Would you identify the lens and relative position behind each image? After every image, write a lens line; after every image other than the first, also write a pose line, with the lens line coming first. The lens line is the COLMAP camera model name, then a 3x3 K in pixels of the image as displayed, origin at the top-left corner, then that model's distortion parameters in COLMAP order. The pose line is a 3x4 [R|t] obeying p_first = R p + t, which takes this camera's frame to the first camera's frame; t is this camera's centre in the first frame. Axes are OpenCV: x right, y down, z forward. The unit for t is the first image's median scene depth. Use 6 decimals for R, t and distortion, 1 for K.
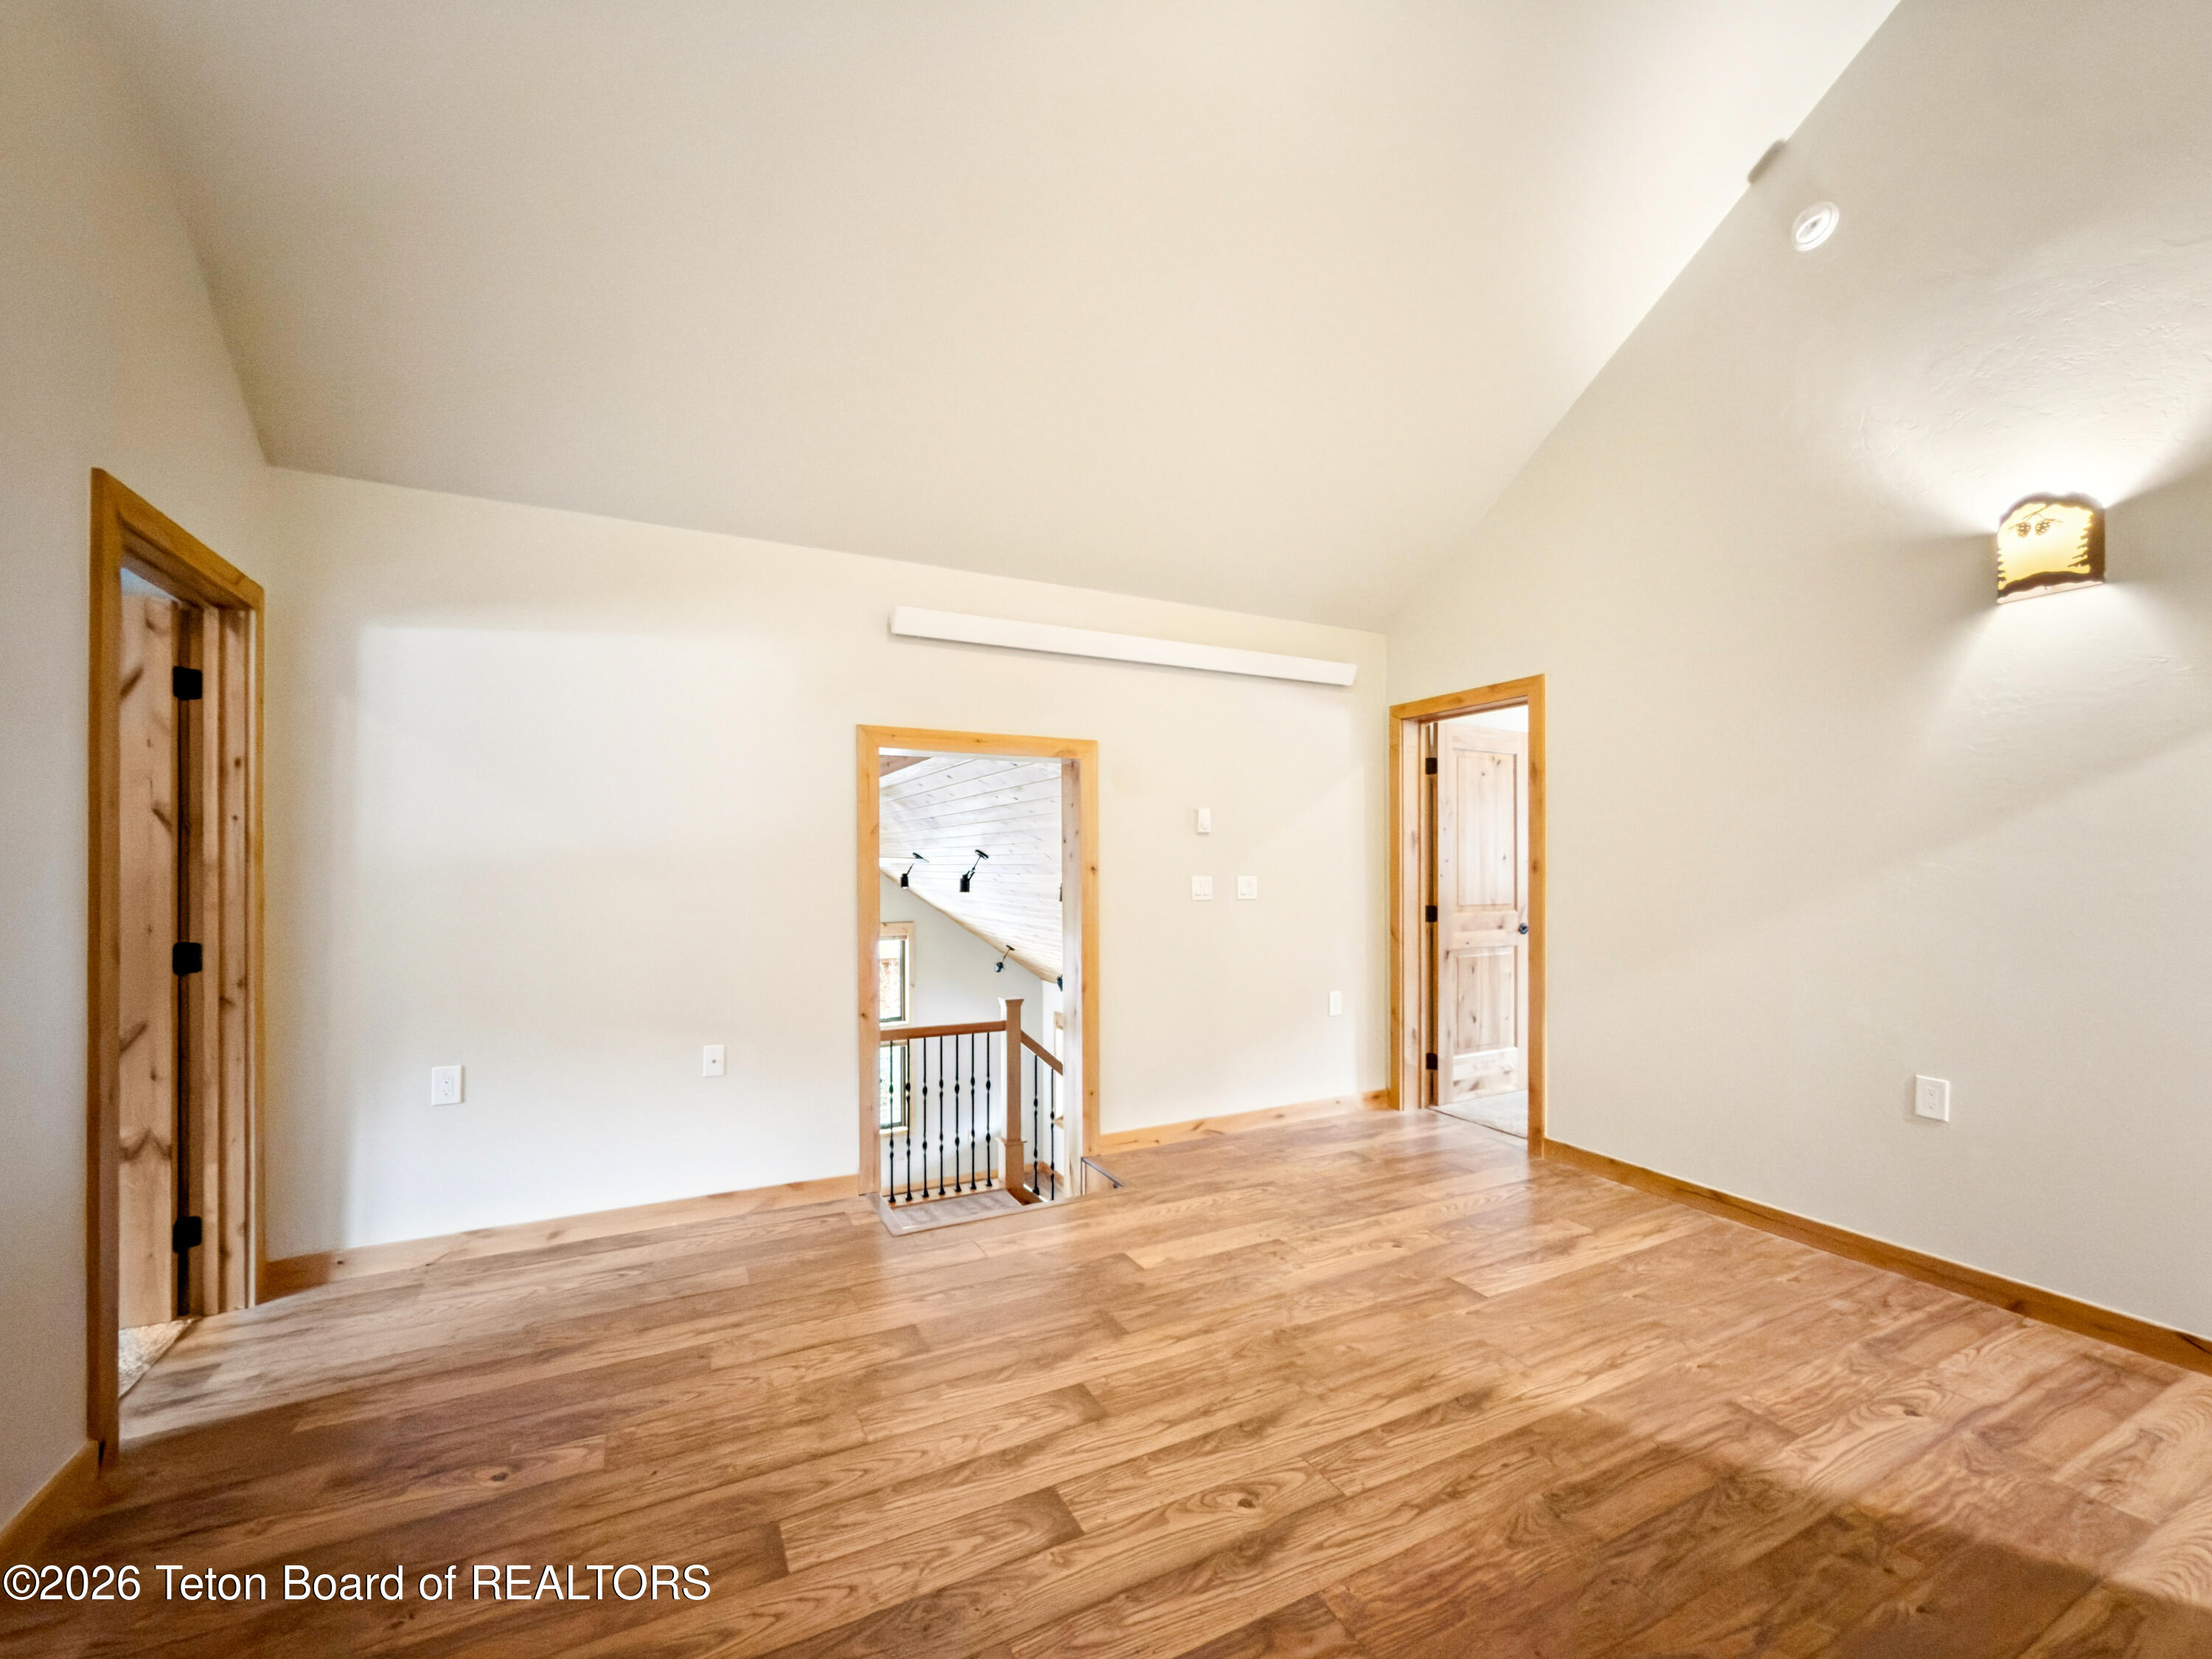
lens RADIAL K [[921.4, 0, 1106.0], [0, 921.4, 829.5], [0, 0, 1]] dist [0.000996, 0.000225]
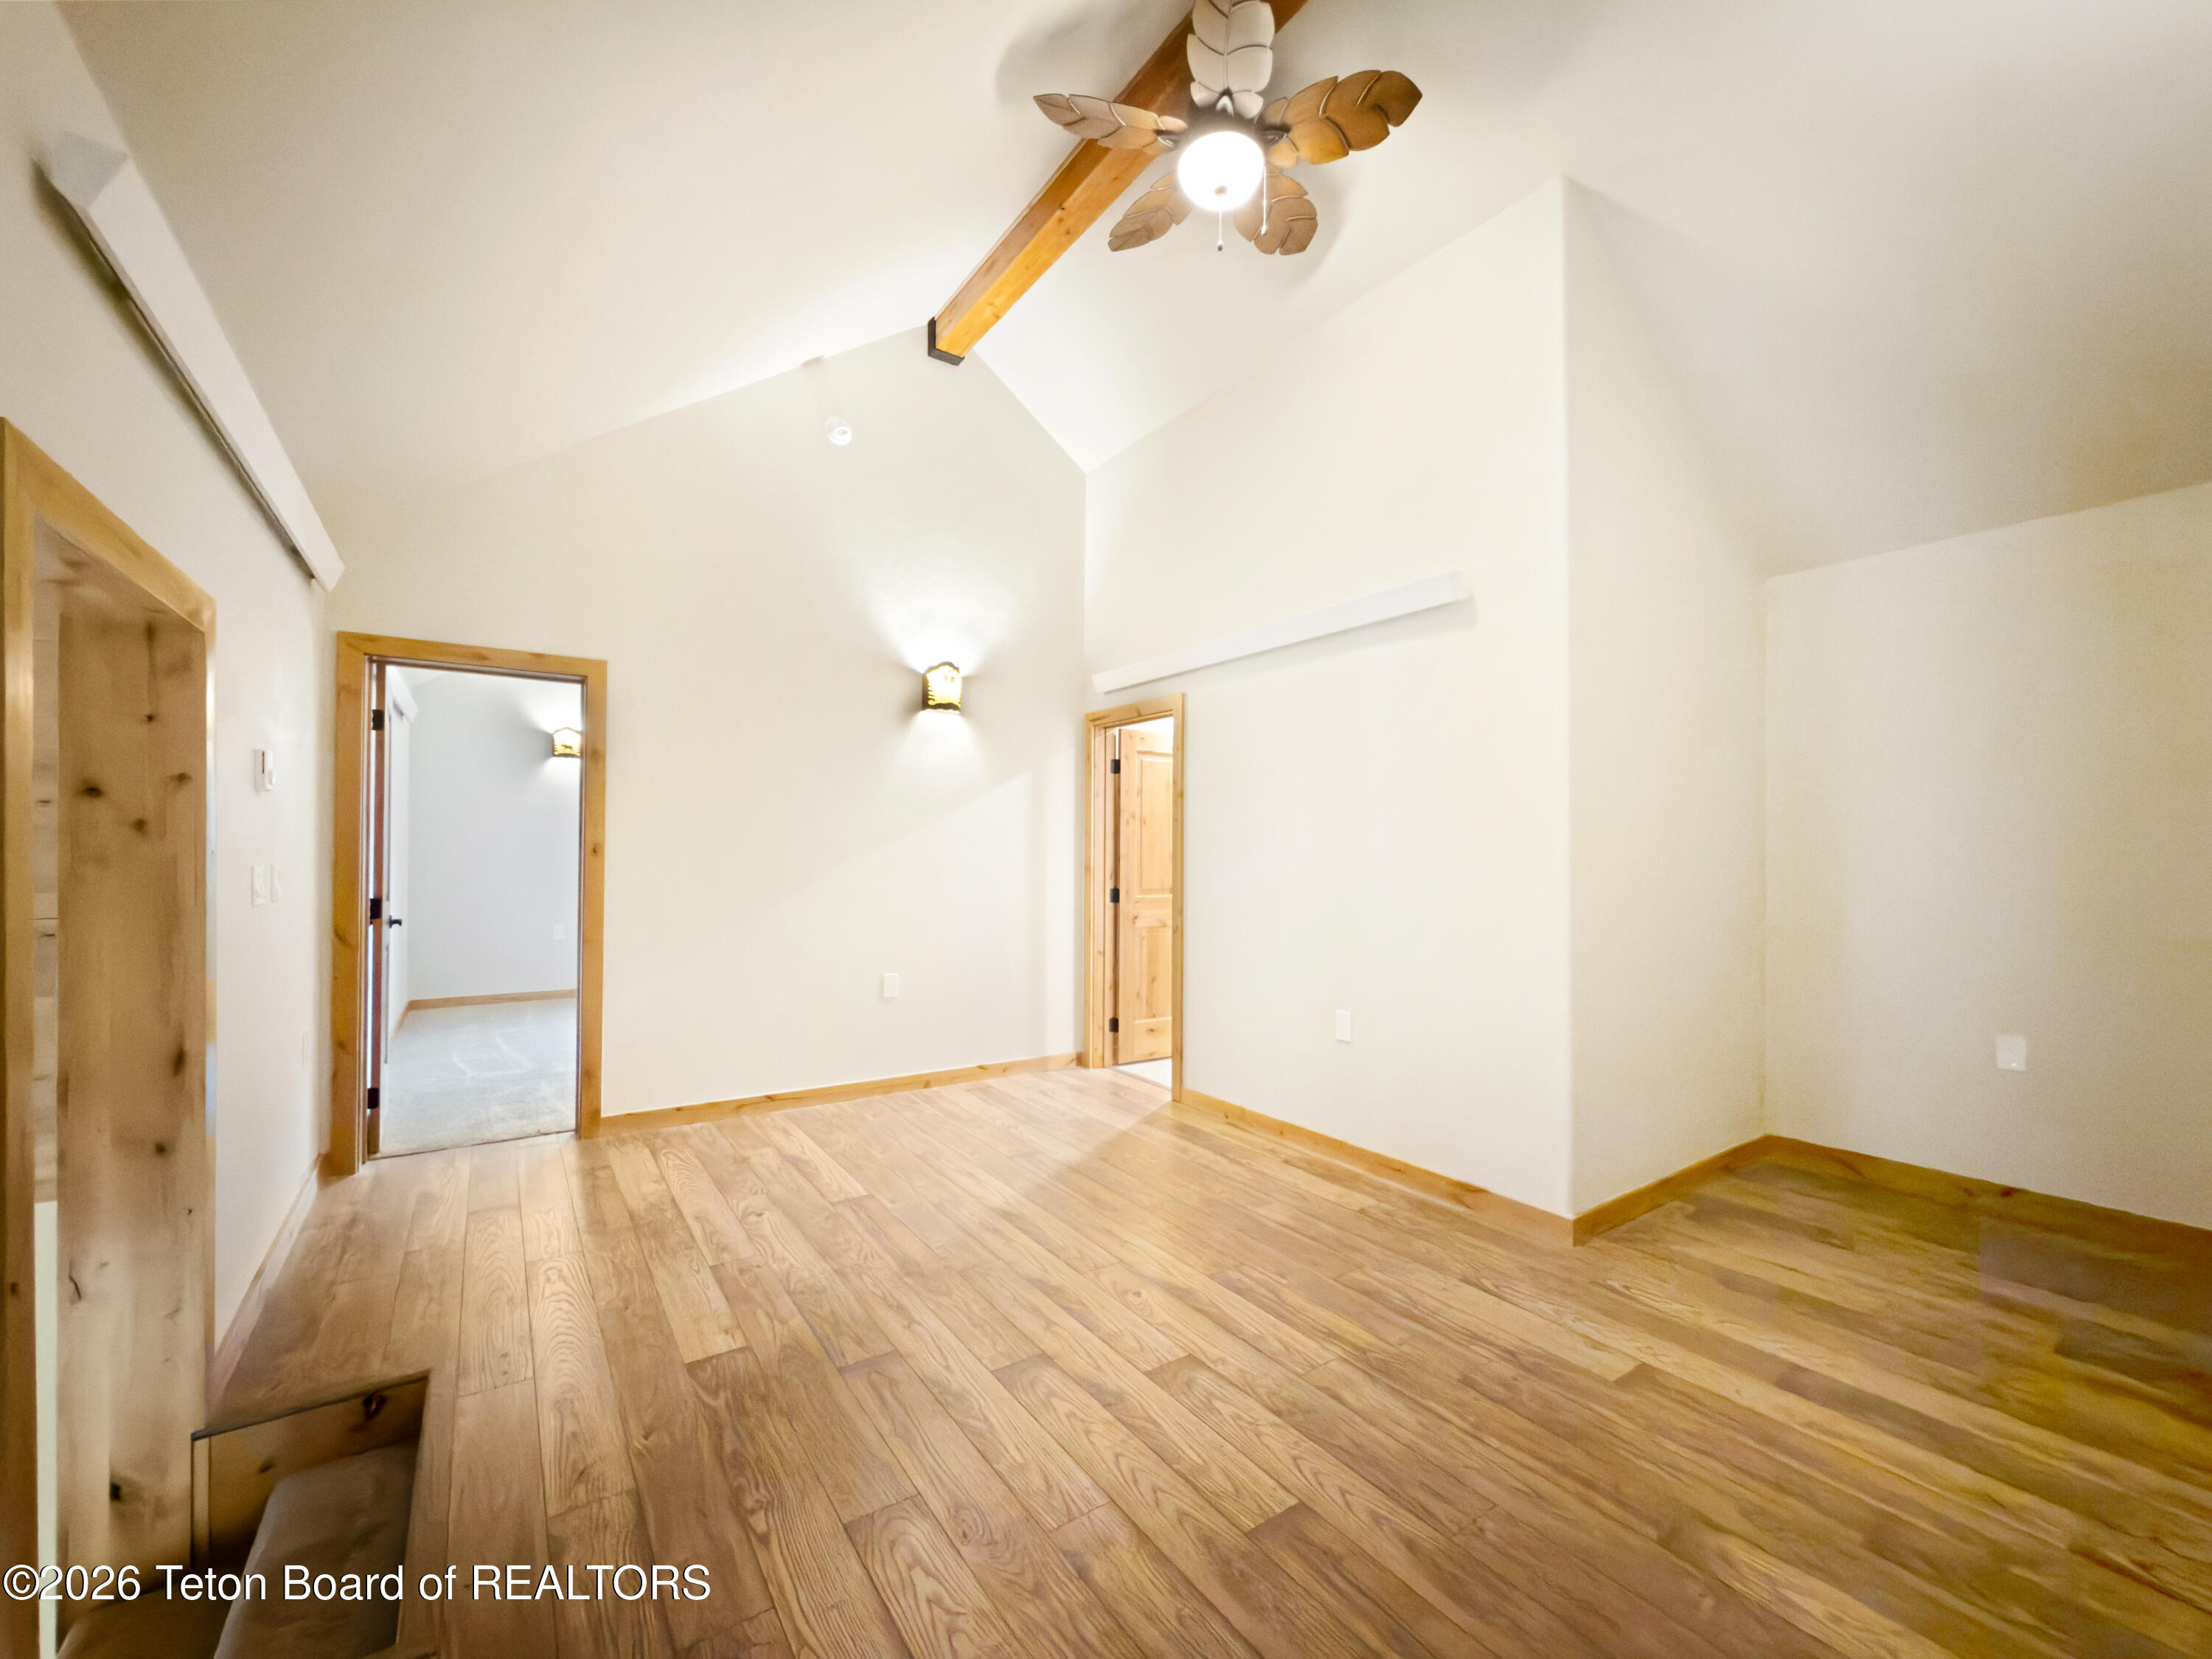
lens RADIAL K [[876.0, 0, 1106.0], [0, 876.0, 829.5], [0, 0, 1]] dist [0.030456, 0.000124]
pose [[-0.128542, 0.025057, 0.991387, -0.947016], [-0.052740, 0.998093, -0.032065, 0.027547], [-0.990301, -0.056407, -0.126976, 0.953663]]
